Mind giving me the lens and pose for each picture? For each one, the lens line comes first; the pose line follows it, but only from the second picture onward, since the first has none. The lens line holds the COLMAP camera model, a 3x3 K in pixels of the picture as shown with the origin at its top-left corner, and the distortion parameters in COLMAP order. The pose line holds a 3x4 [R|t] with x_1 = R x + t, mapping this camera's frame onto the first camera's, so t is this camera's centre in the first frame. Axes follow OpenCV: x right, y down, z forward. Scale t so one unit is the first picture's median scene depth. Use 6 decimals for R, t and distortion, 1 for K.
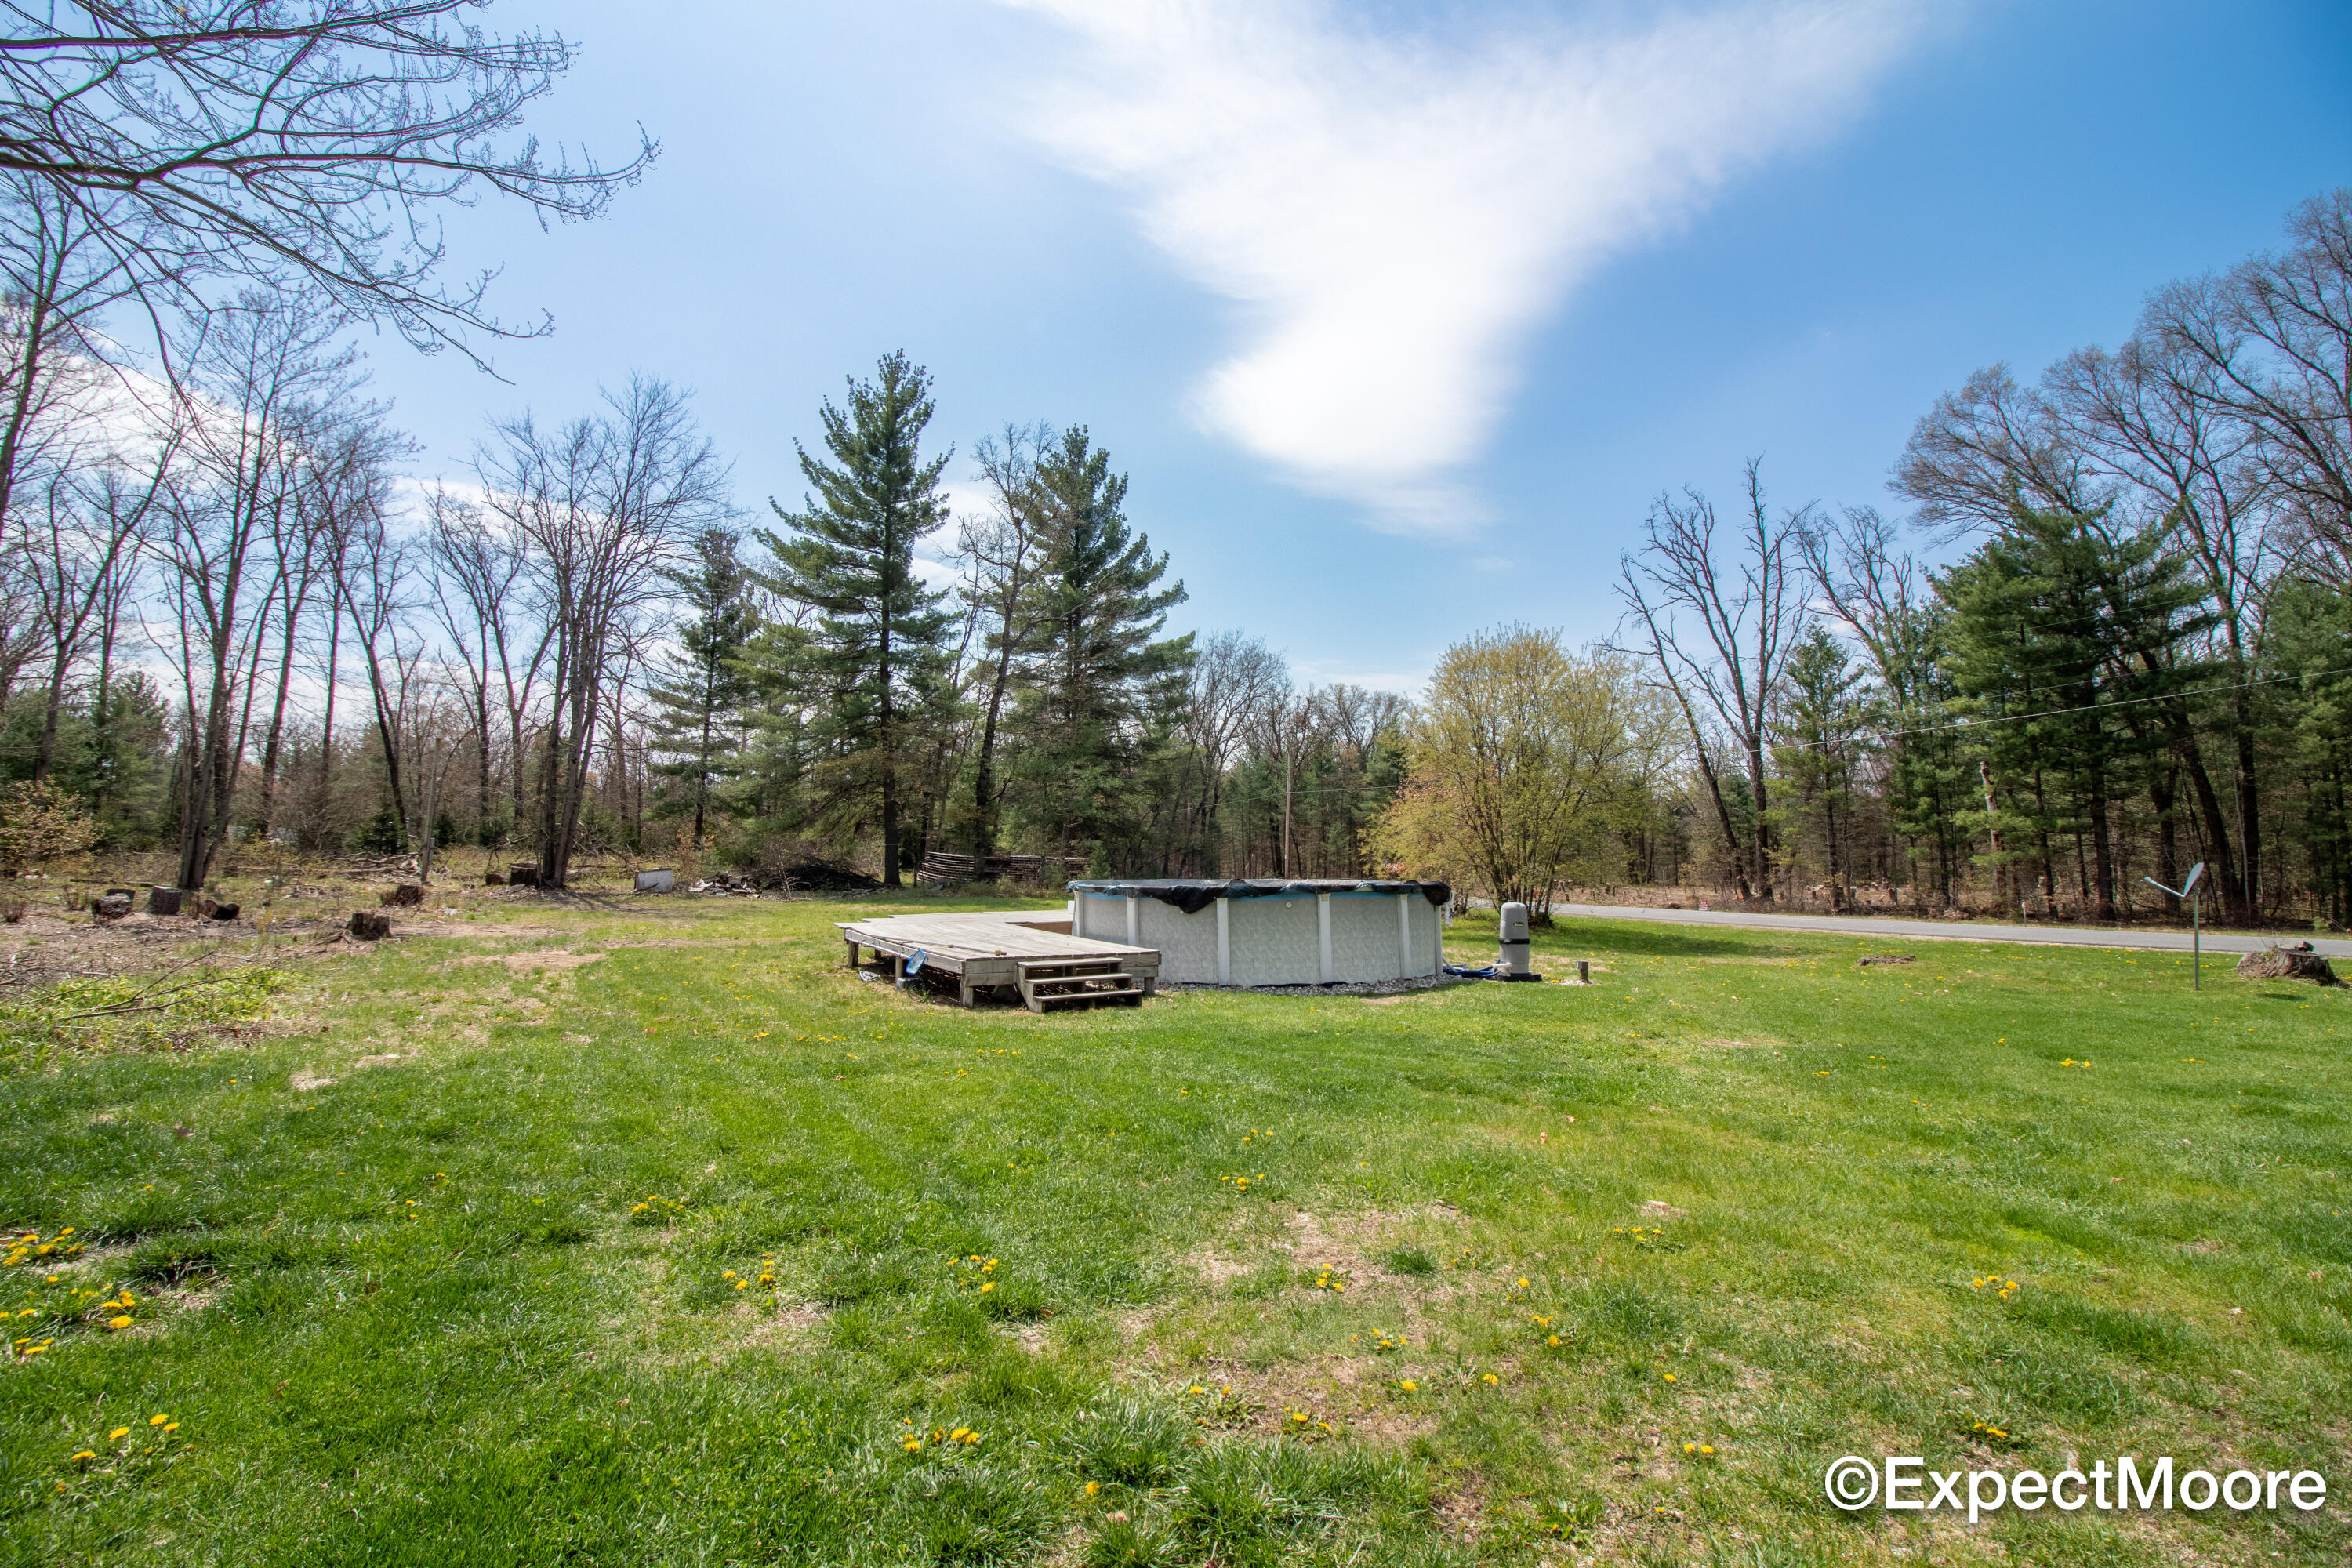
lens RADIAL K [[1071.5, 0, 1176.0], [0, 1071.5, 784.0], [0, 0, 1]] dist [0.000220, -0.000302]
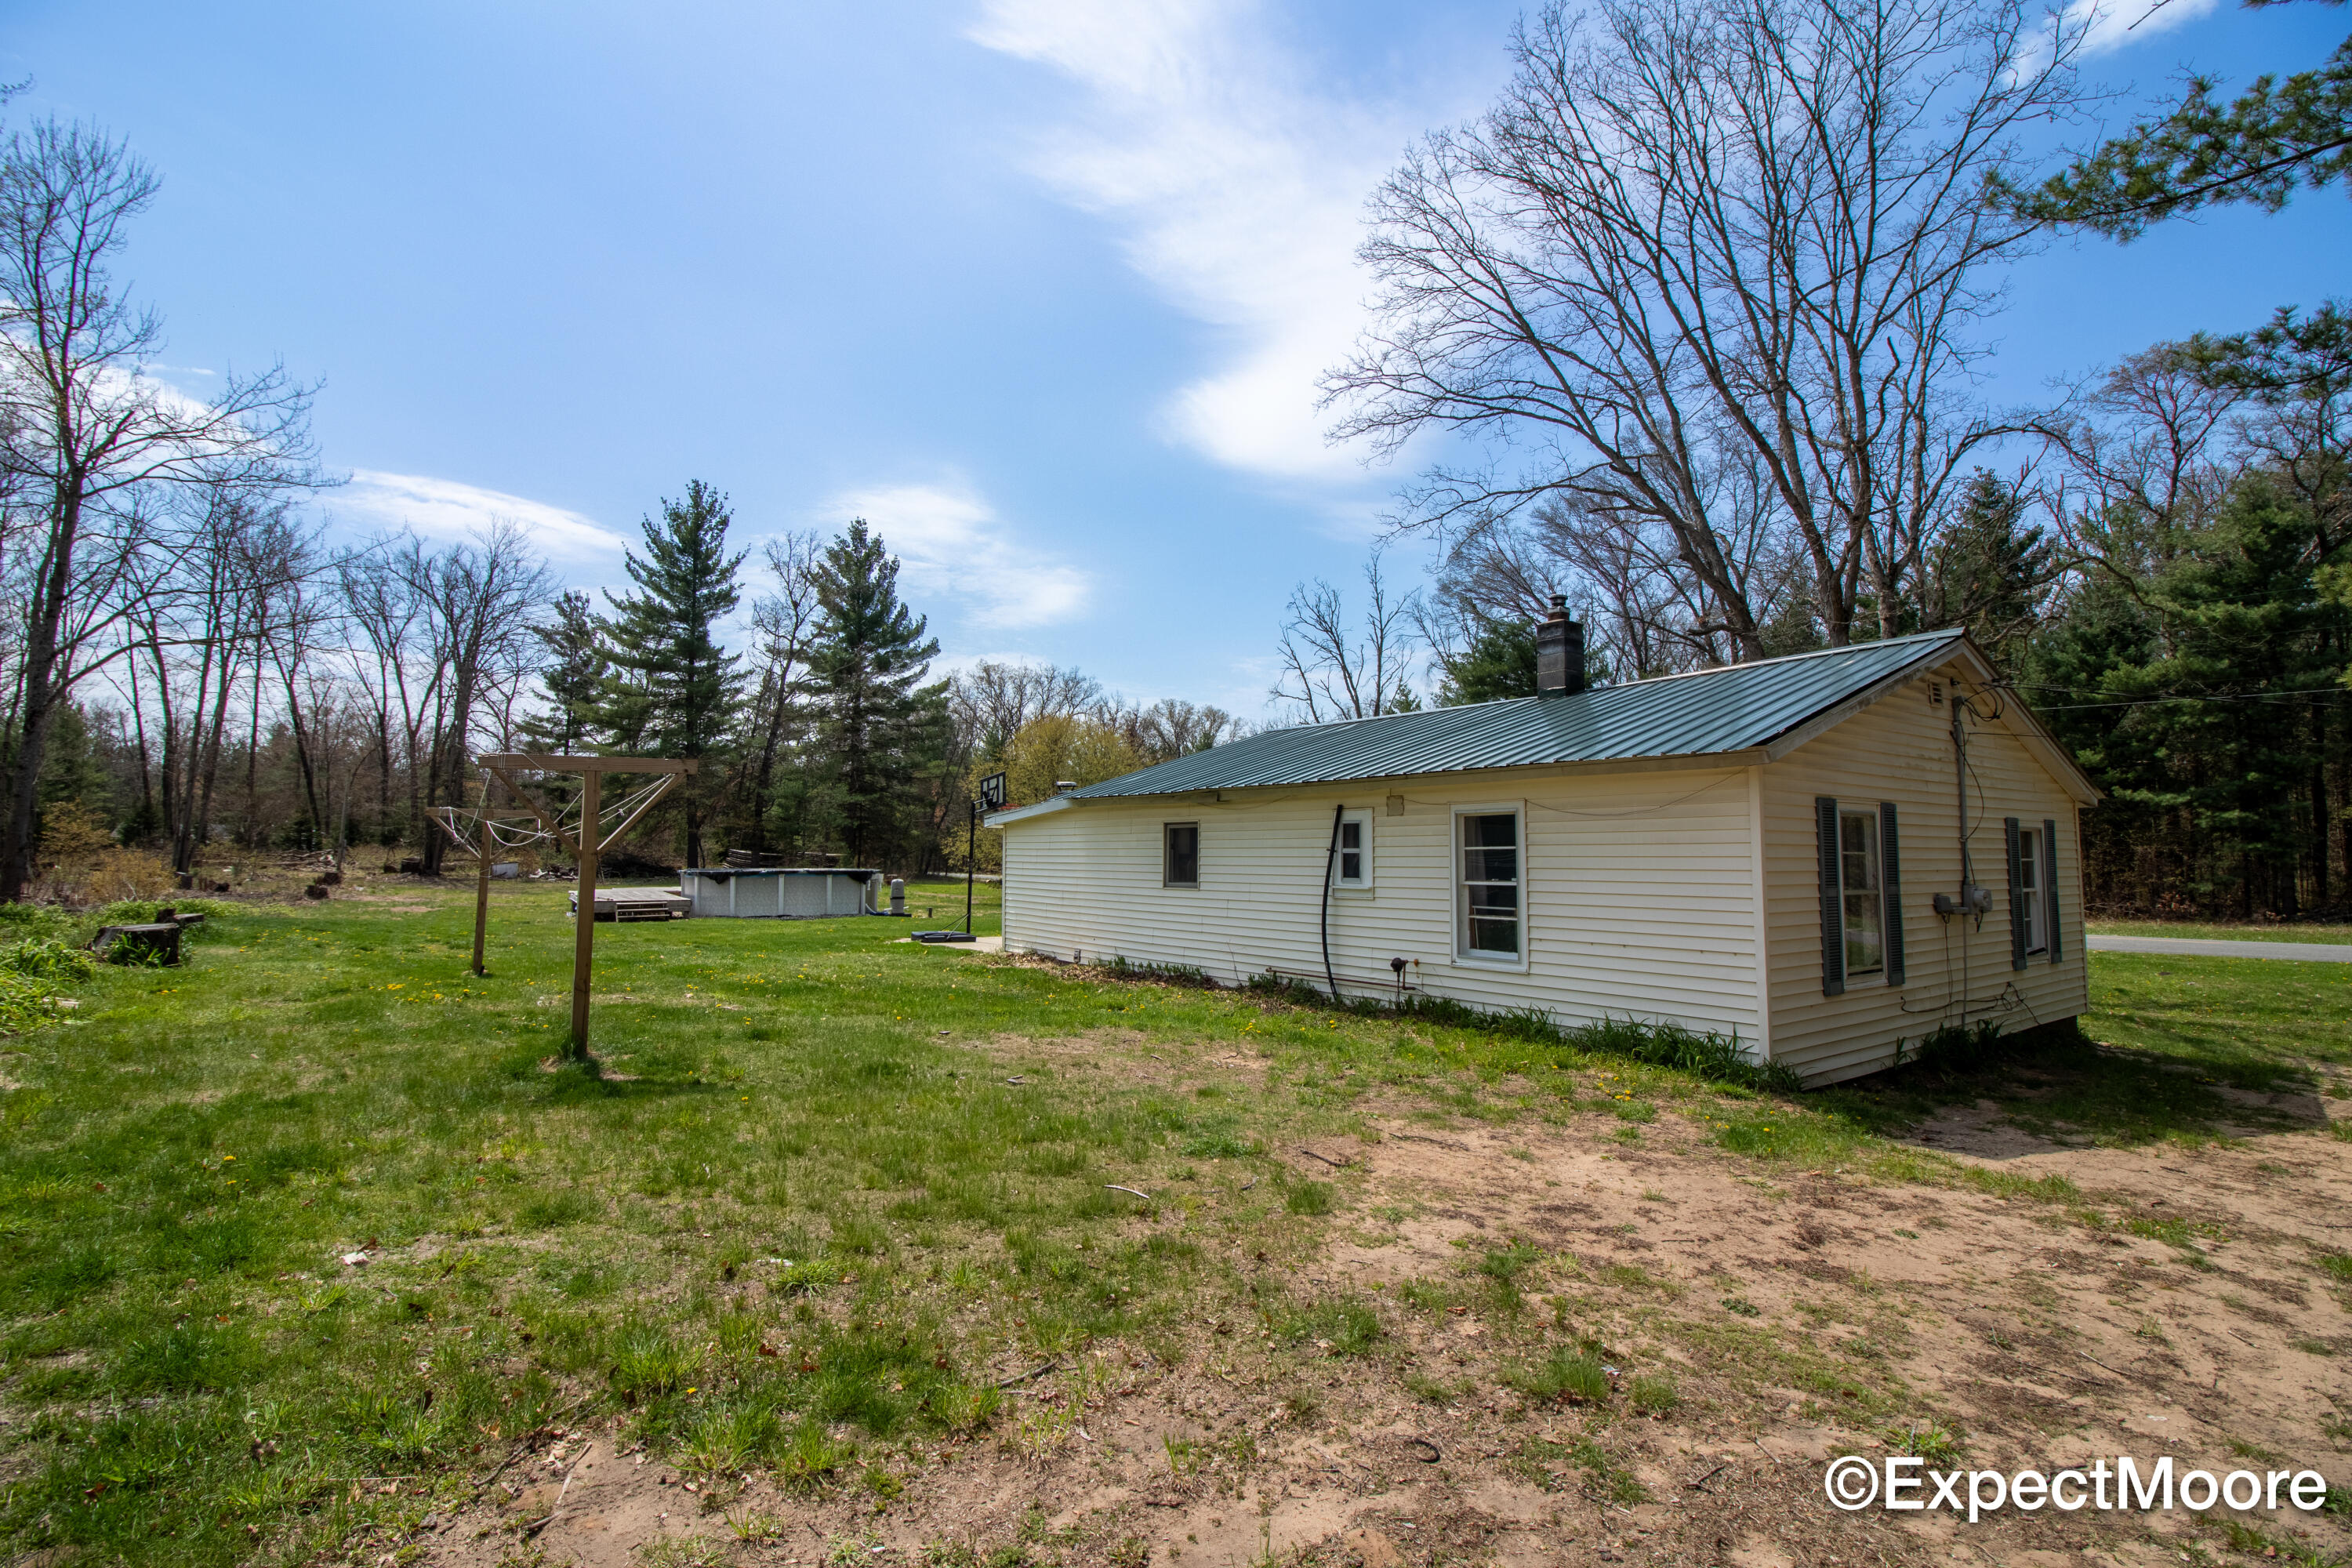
lens RADIAL K [[1093.1, 0, 1176.0], [0, 1093.1, 784.0], [0, 0, 1]] dist [0.000098, 0.000437]
pose [[0.998725, 0.005233, 0.050219, 0.229915], [-0.005648, 0.999951, 0.008119, -0.028892], [-0.050174, -0.008392, 0.998705, -0.346450]]
